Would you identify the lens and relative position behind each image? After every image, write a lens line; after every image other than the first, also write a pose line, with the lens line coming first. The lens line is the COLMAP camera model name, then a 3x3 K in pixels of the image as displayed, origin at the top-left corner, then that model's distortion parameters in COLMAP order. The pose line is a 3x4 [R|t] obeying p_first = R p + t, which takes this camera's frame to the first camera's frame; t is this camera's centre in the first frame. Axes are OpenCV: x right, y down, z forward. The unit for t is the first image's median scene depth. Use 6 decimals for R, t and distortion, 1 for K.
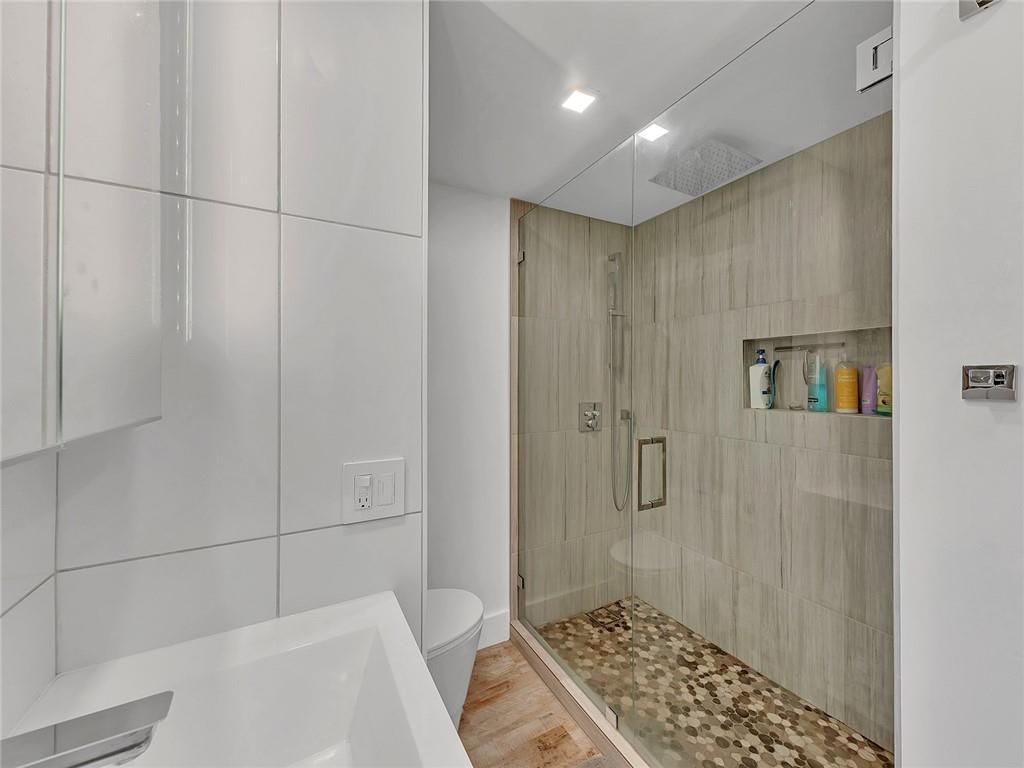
lens RADIAL K [[399.3, 0, 504.8], [0, 399.3, 371.3], [0, 0, 1]] dist [0.009392, -0.000352]
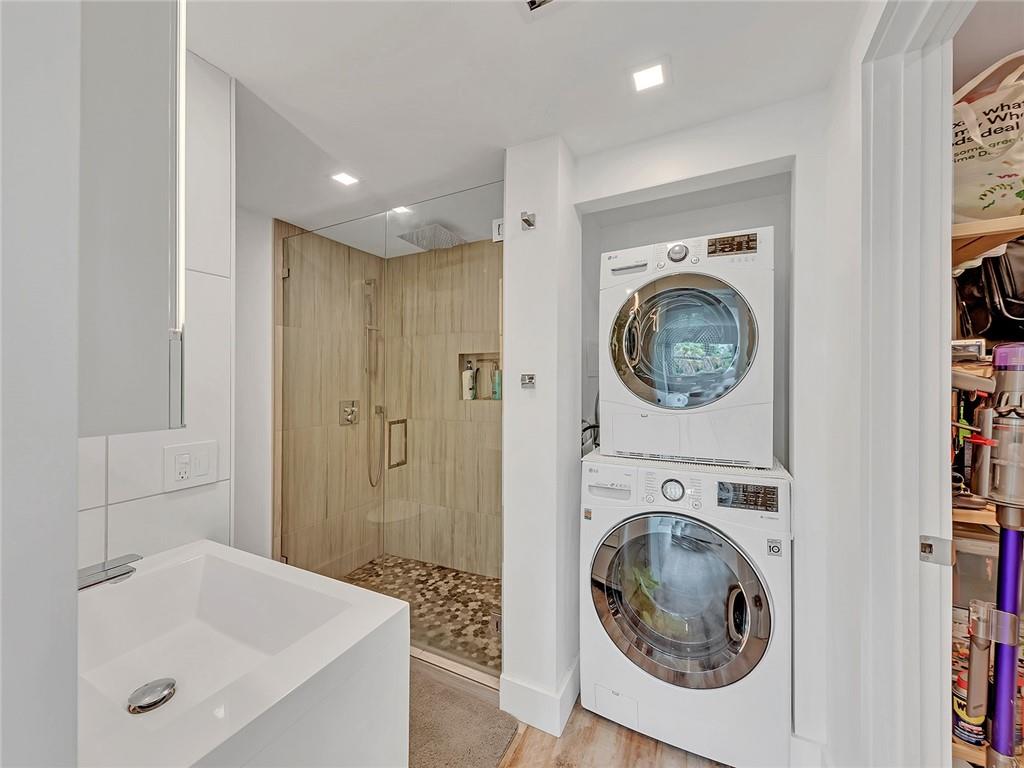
lens RADIAL K [[402.0, 0, 510.8], [0, 402.0, 372.4], [0, 0, 1]] dist [0.018272, -0.000048]
pose [[0.817601, 0.004483, 0.575767, -0.106077], [-0.003714, 0.999990, -0.002512, -0.006494], [-0.575773, -0.000084, 0.817610, -0.326788]]
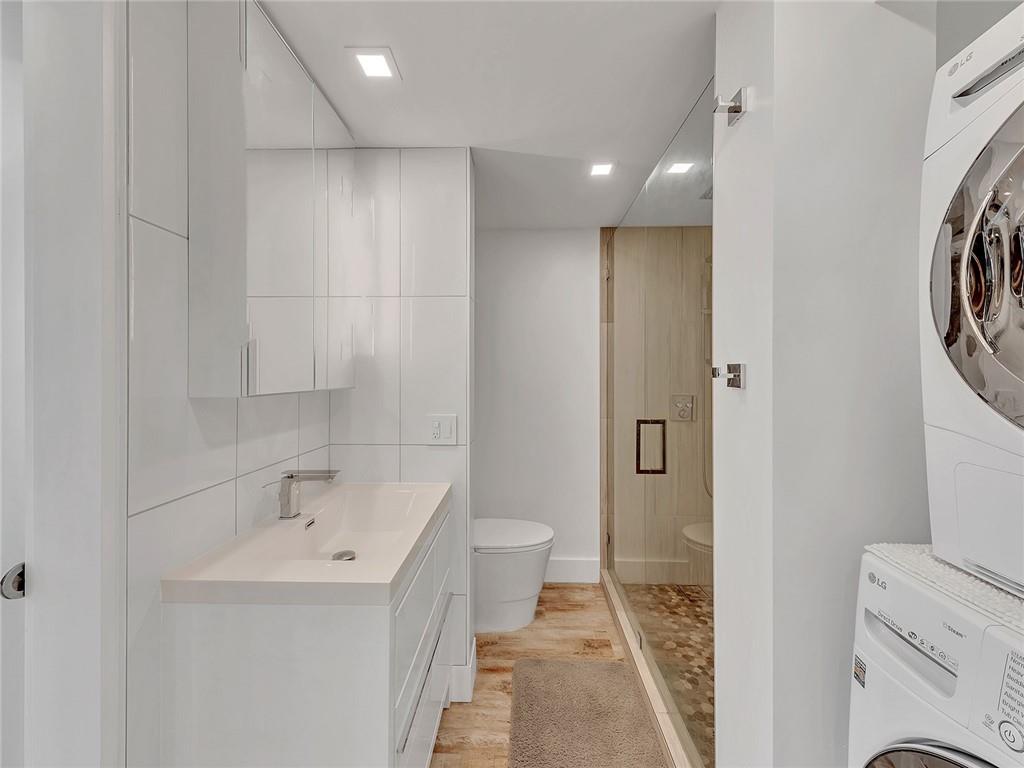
lens RADIAL K [[396.8, 0, 500.2], [0, 396.8, 364.8], [0, 0, 1]] dist [0.022405, -0.000026]
pose [[0.861233, -0.010134, -0.508109, 0.410732], [0.008921, 0.999949, -0.004823, -0.005316], [0.508131, -0.000379, 0.861280, -0.240915]]
